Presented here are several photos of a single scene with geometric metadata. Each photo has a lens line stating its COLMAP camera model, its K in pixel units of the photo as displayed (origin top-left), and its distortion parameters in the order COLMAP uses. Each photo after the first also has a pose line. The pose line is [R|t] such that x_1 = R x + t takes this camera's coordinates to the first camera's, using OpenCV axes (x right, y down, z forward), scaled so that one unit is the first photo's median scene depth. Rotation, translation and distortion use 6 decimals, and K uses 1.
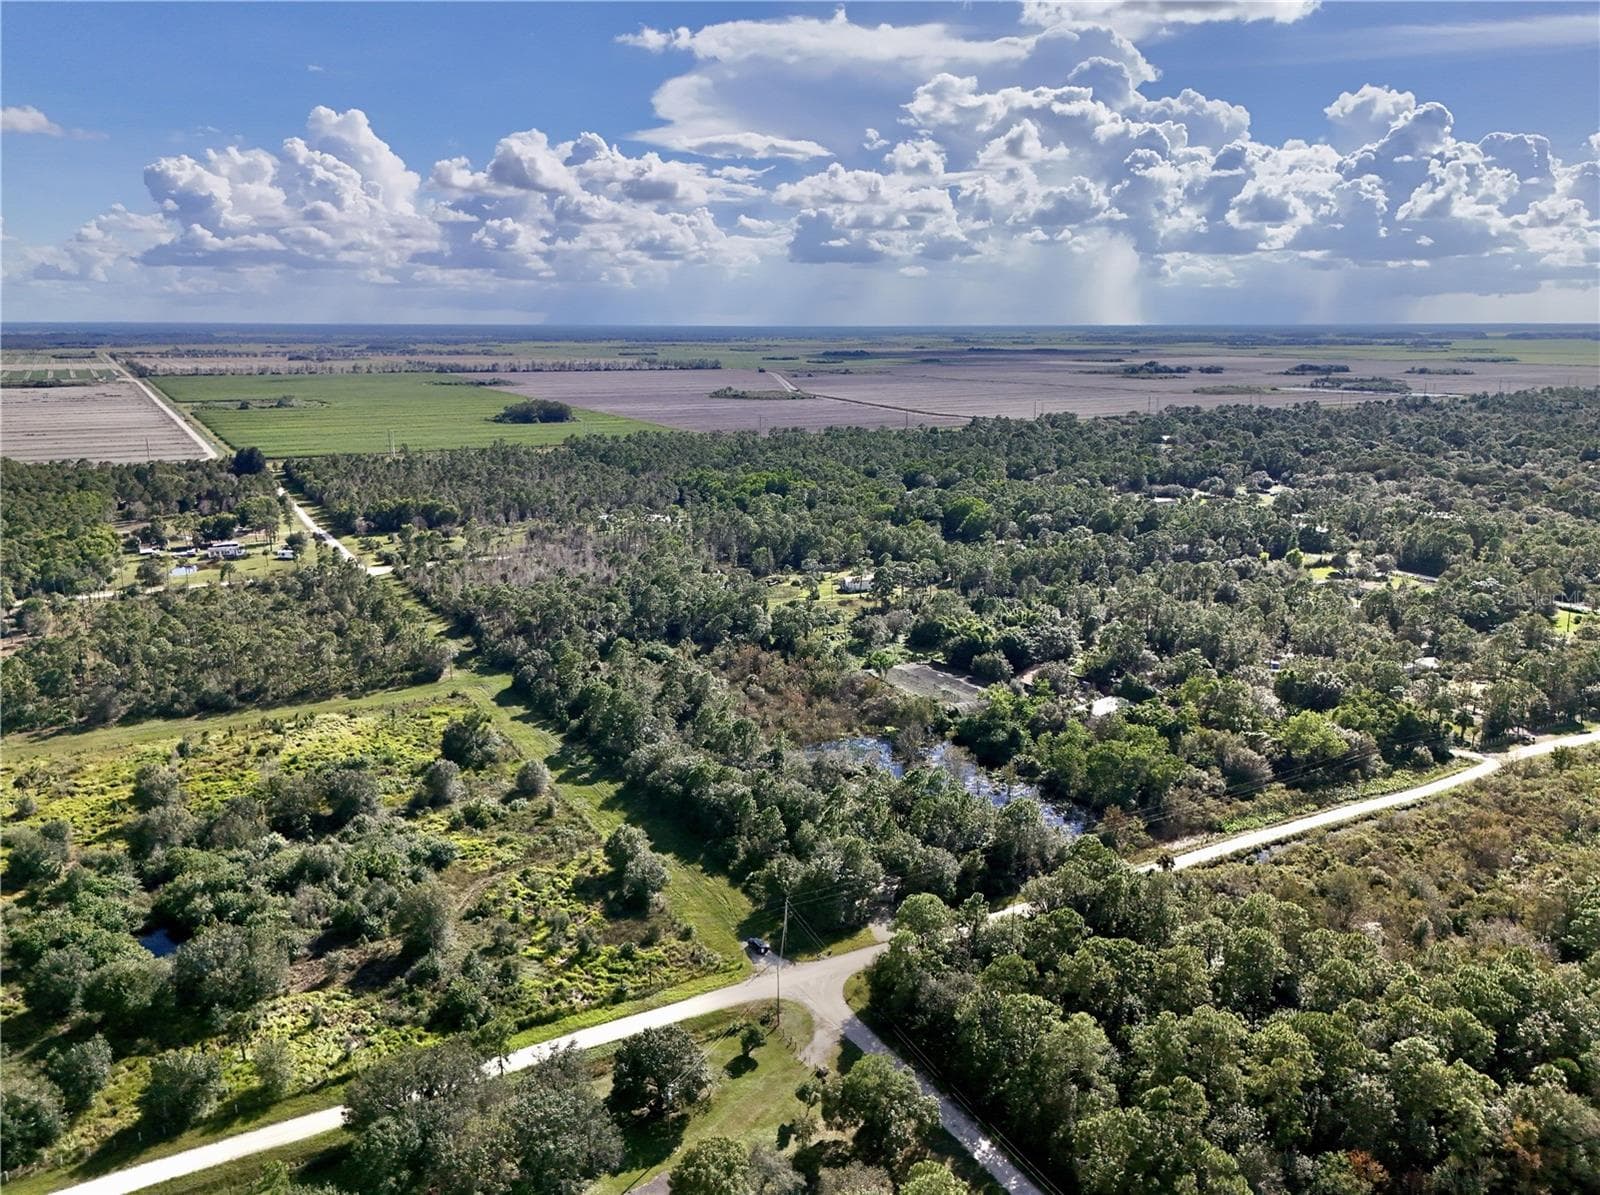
lens RADIAL K [[1202.3, 0, 801.9], [0, 1202.3, 598.4], [0, 0, 1]] dist [0.074063, -0.081429]
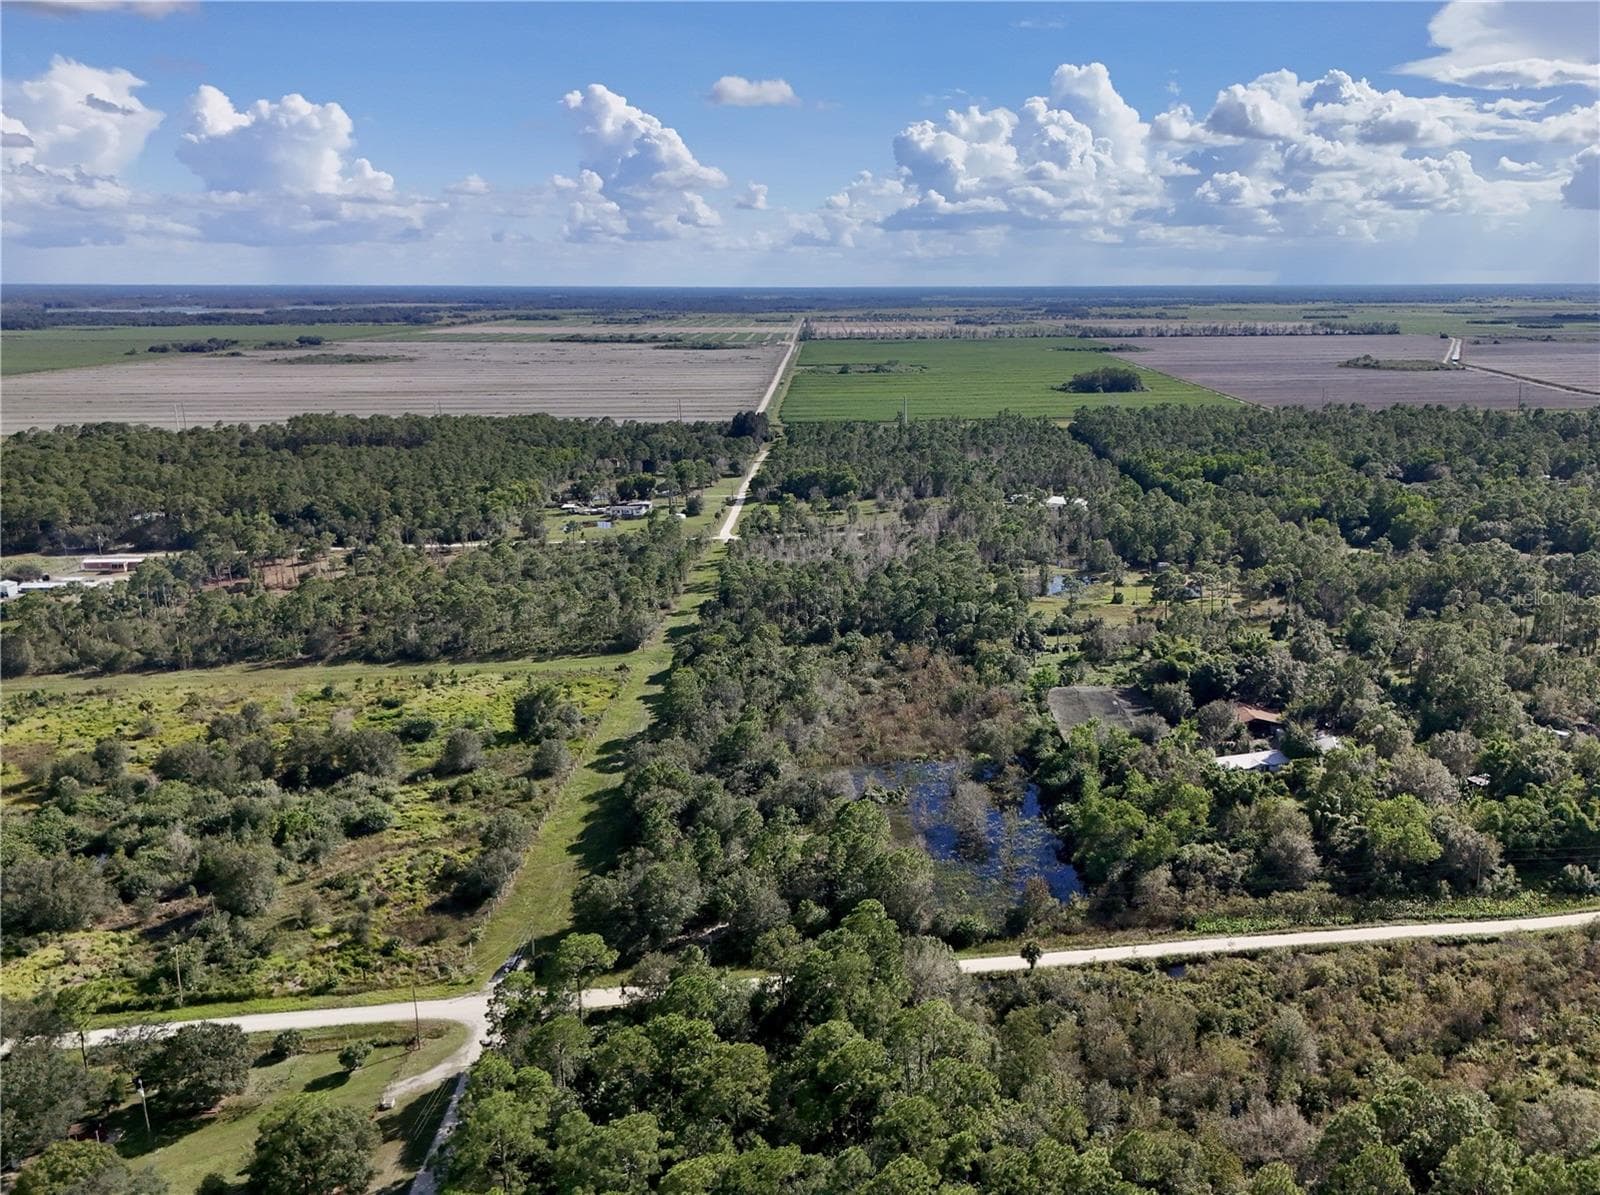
lens RADIAL K [[1338.4, 0, 1040.5], [0, 1338.4, 592.9], [0, 0, 1]] dist [0.022528, 0.010525]
pose [[0.932312, 0.077615, -0.353229, 0.500893], [-0.076397, 0.996925, 0.017412, -0.031738], [0.353494, 0.010753, 0.935375, 0.134504]]
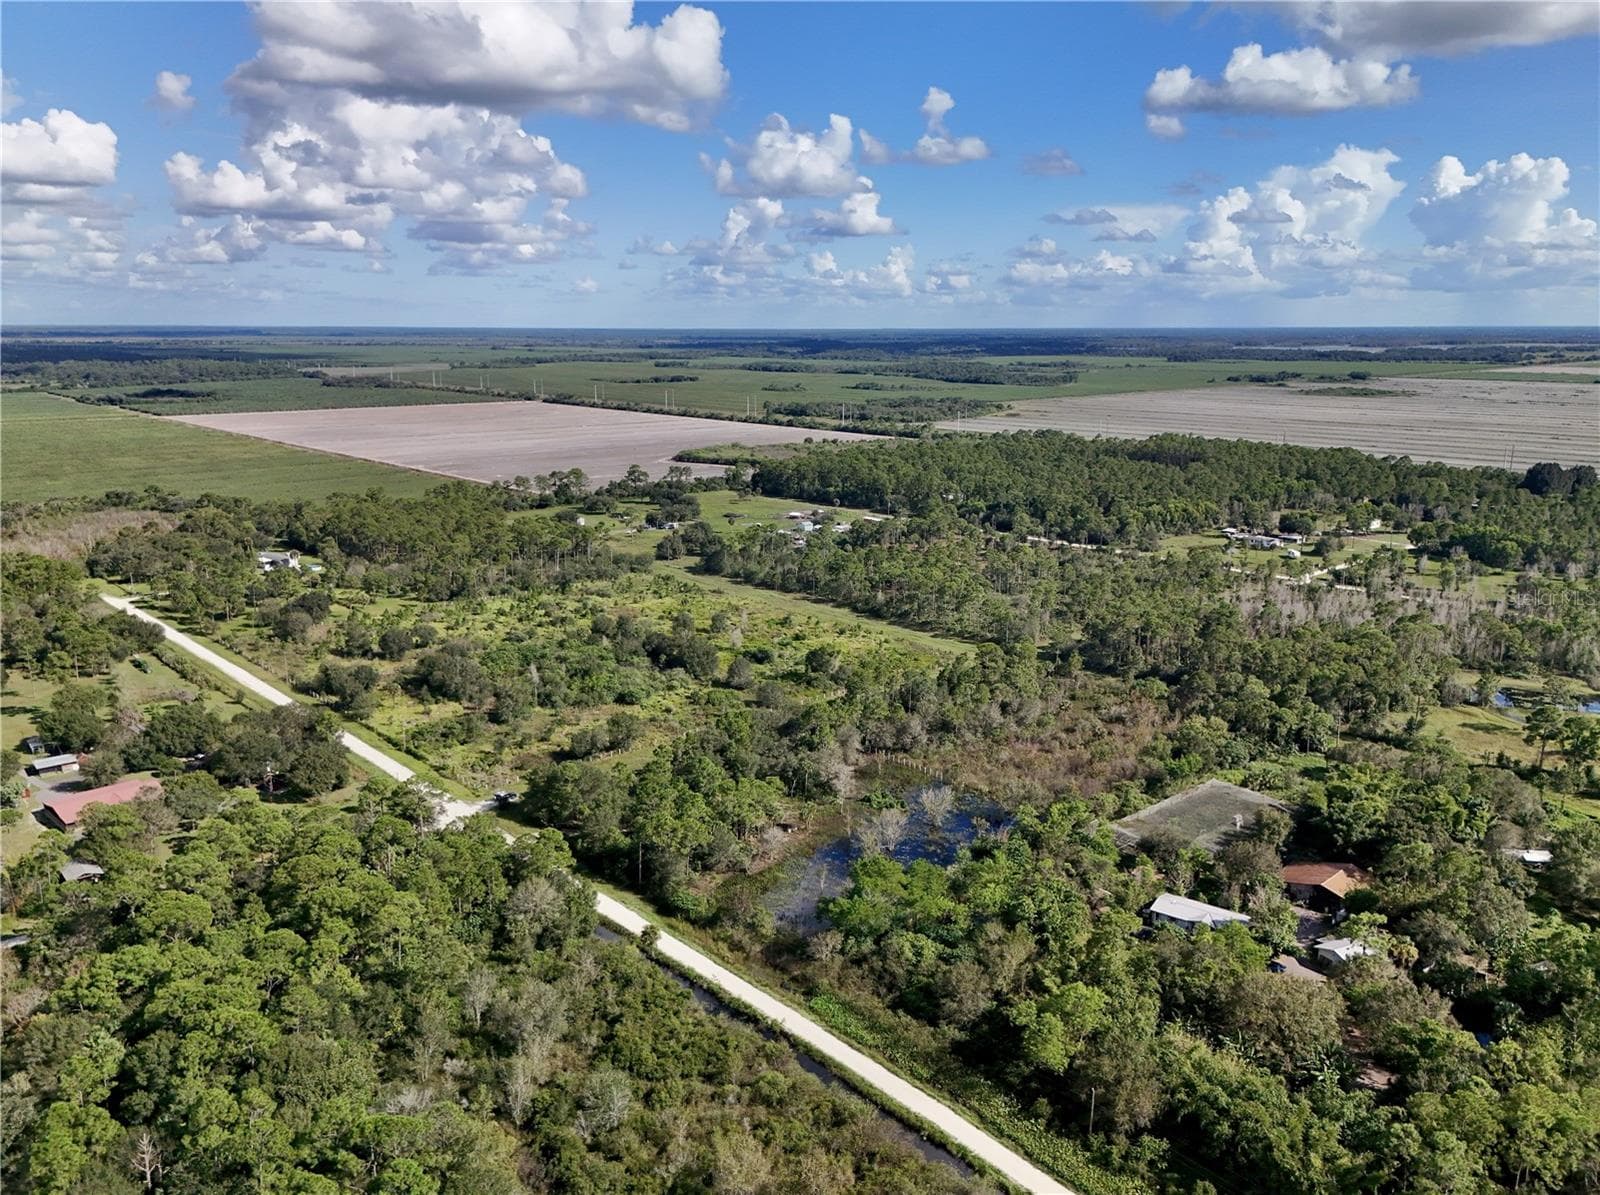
lens RADIAL K [[1202.3, 0, 801.9], [0, 1202.3, 598.4], [0, 0, 1]] dist [0.074063, -0.081429]
pose [[0.205136, 0.212726, -0.955336, 0.927592], [-0.216915, 0.961701, 0.167566, -0.158997], [0.954394, 0.172853, 0.243423, 0.700808]]
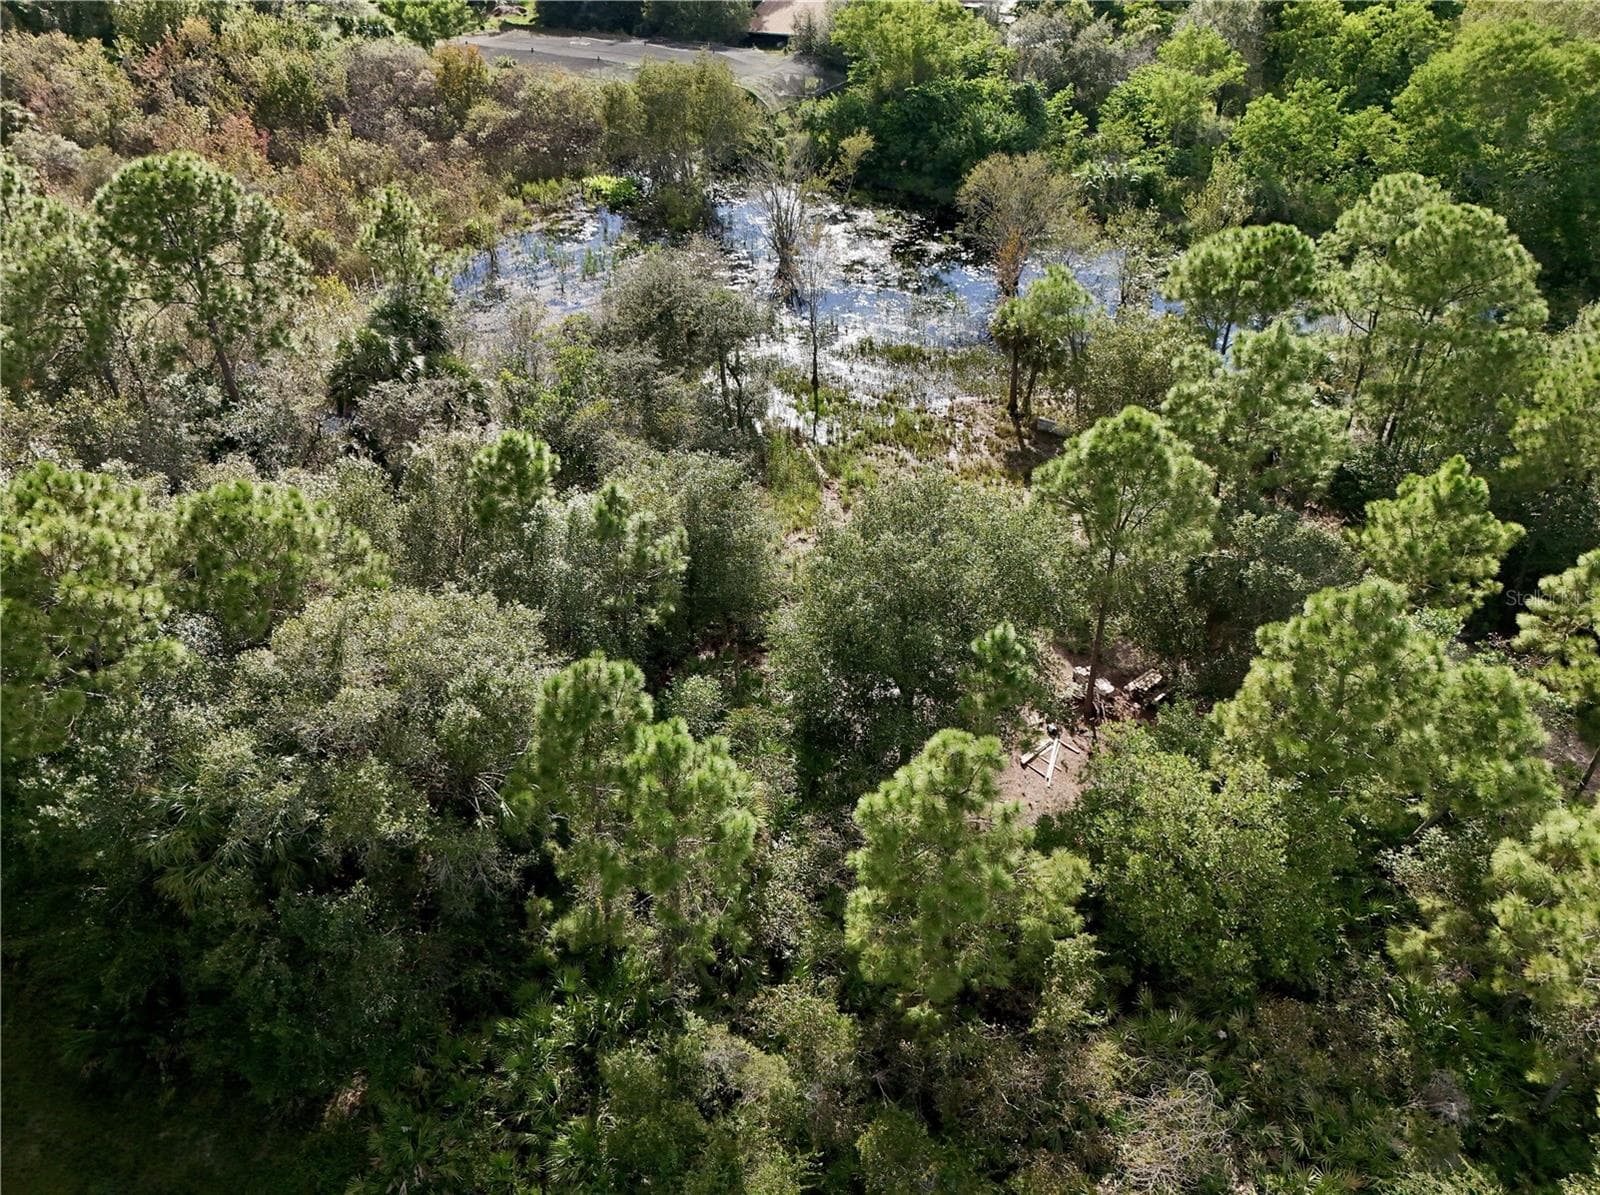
lens RADIAL K [[1170.8, 0, 800.9], [0, 1170.8, 598.3], [0, 0, 1]] dist [0.052690, -0.050866]
pose [[0.825496, -0.332697, 0.455926, -0.068145], [0.132008, 0.899200, 0.417149, 0.097186], [-0.548753, -0.284169, 0.786205, 0.795551]]
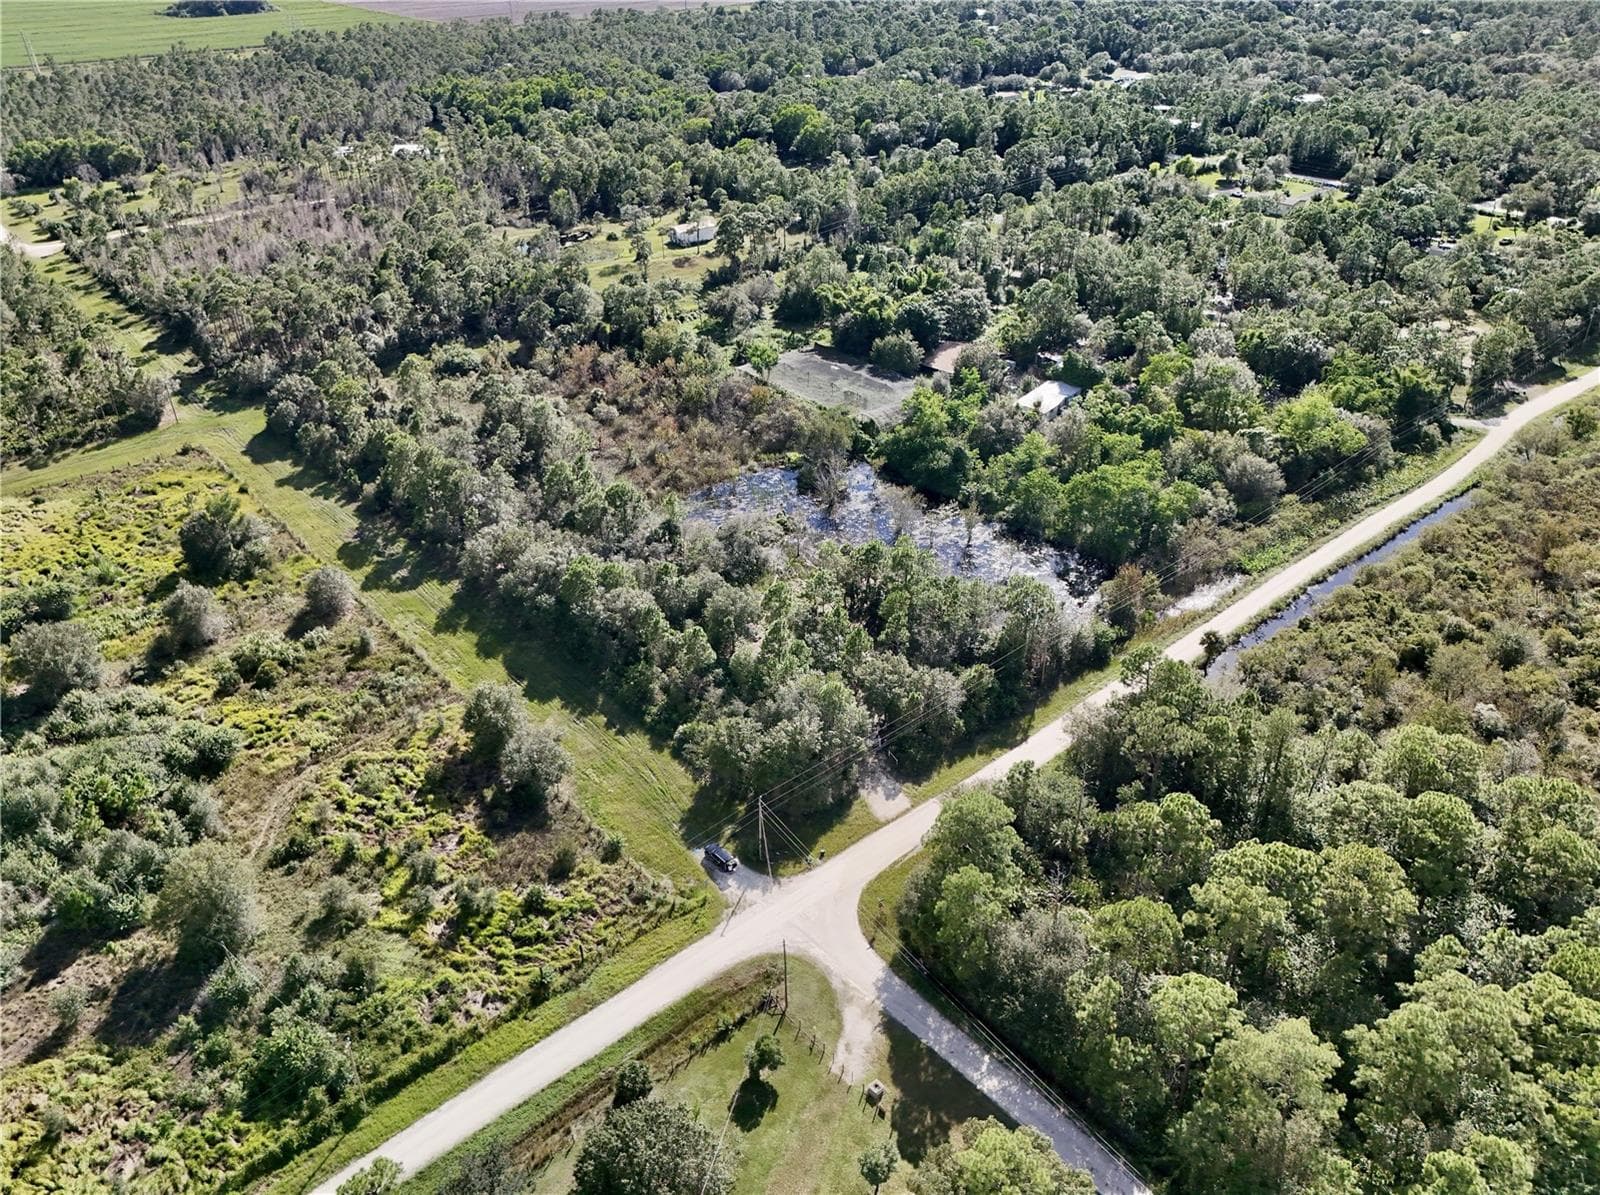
lens RADIAL K [[1164.0, 0, 805.2], [0, 1164.0, 617.3], [0, 0, 1]] dist [0.060927, -0.053633]
pose [[0.980117, -0.117637, 0.159790, -0.059345], [0.057884, 0.939789, 0.336817, -0.053136], [-0.189791, -0.320871, 0.927912, 0.298483]]
